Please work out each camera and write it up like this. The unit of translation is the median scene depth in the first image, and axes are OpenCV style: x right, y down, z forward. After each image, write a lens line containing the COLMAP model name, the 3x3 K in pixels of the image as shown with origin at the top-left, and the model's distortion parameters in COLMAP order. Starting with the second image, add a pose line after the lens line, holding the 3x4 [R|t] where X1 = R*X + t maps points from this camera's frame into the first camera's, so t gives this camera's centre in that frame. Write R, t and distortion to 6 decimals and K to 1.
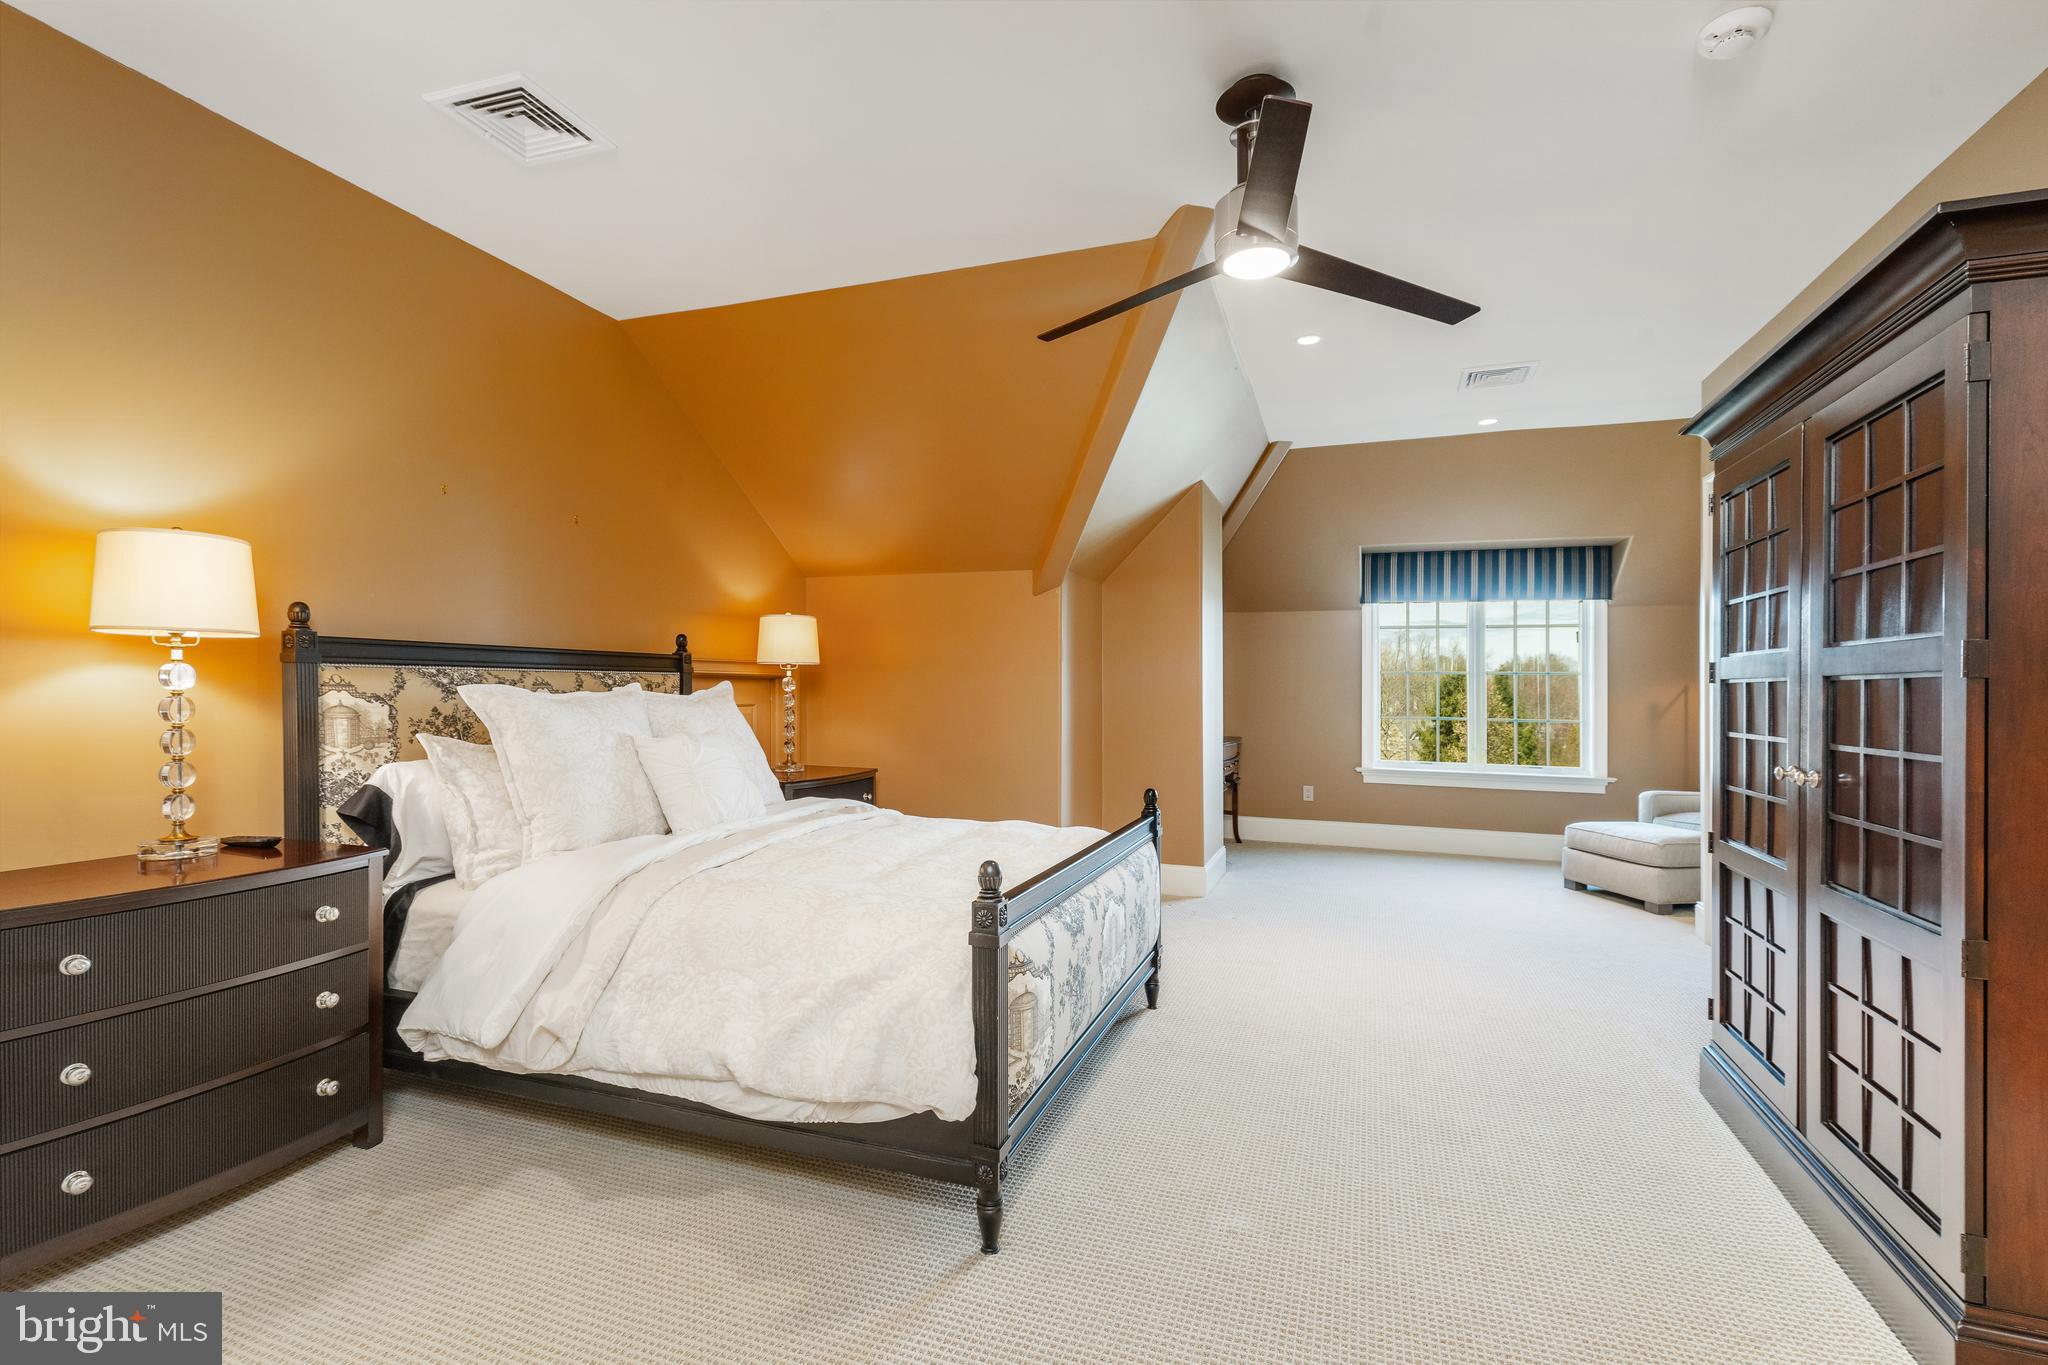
lens RADIAL K [[928.6, 0, 1056.6], [0, 928.6, 687.9], [0, 0, 1]] dist [0.001829, 0.000548]
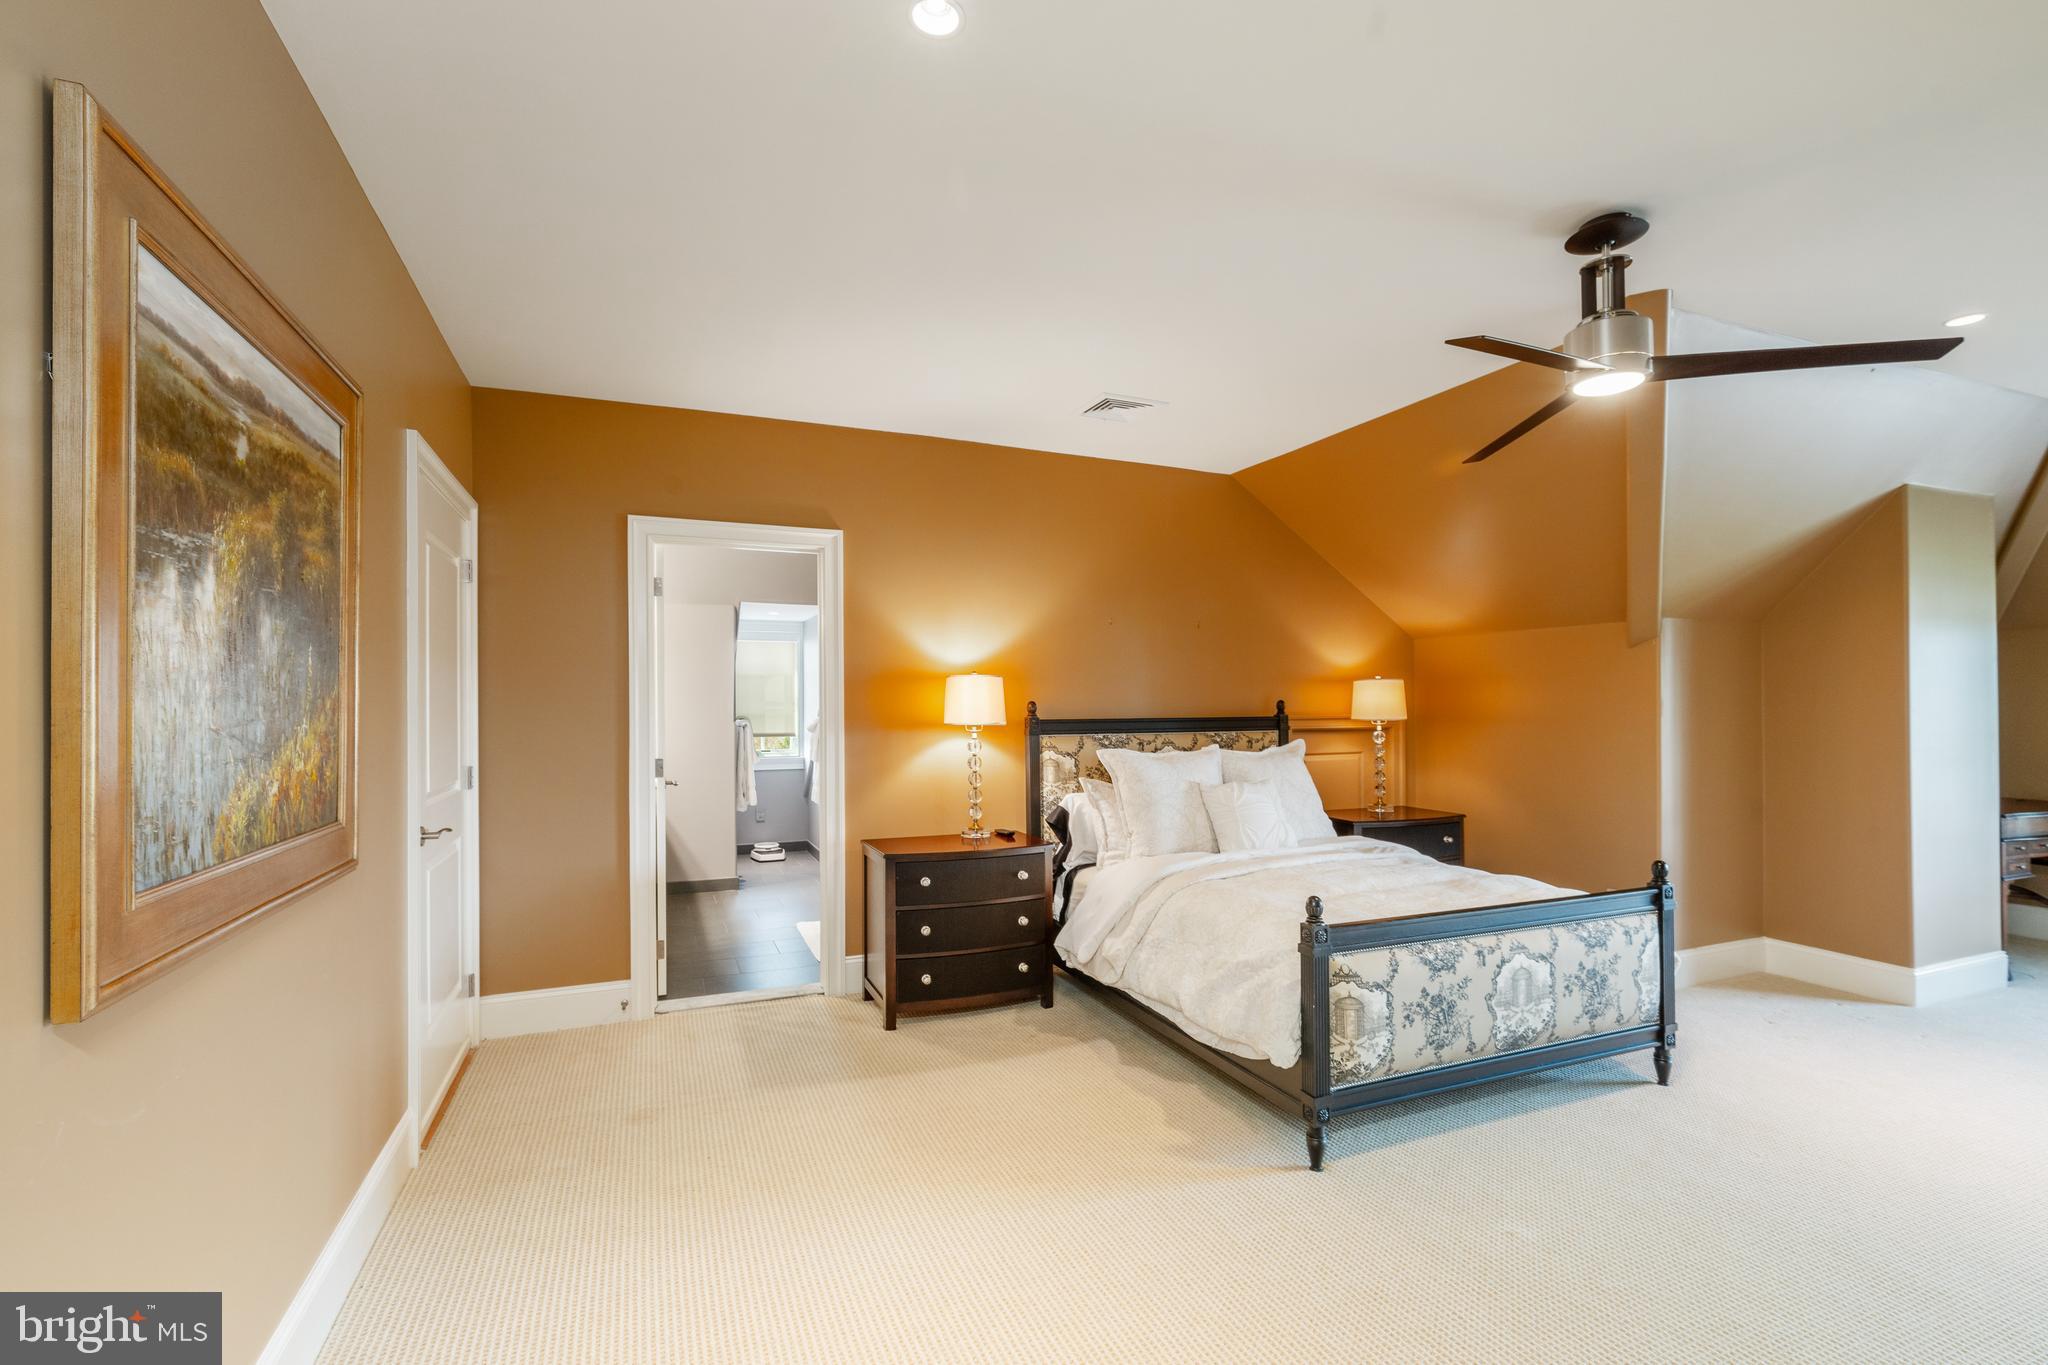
lens RADIAL K [[922.0, 0, 1026.4], [0, 922.0, 703.6], [0, 0, 1]] dist [-0.001065, -0.000132]
pose [[0.668391, -0.011048, -0.743728, 0.542187], [0.008875, 0.999937, -0.006877, -0.081009], [0.743758, -0.002004, 0.668447, -0.213837]]
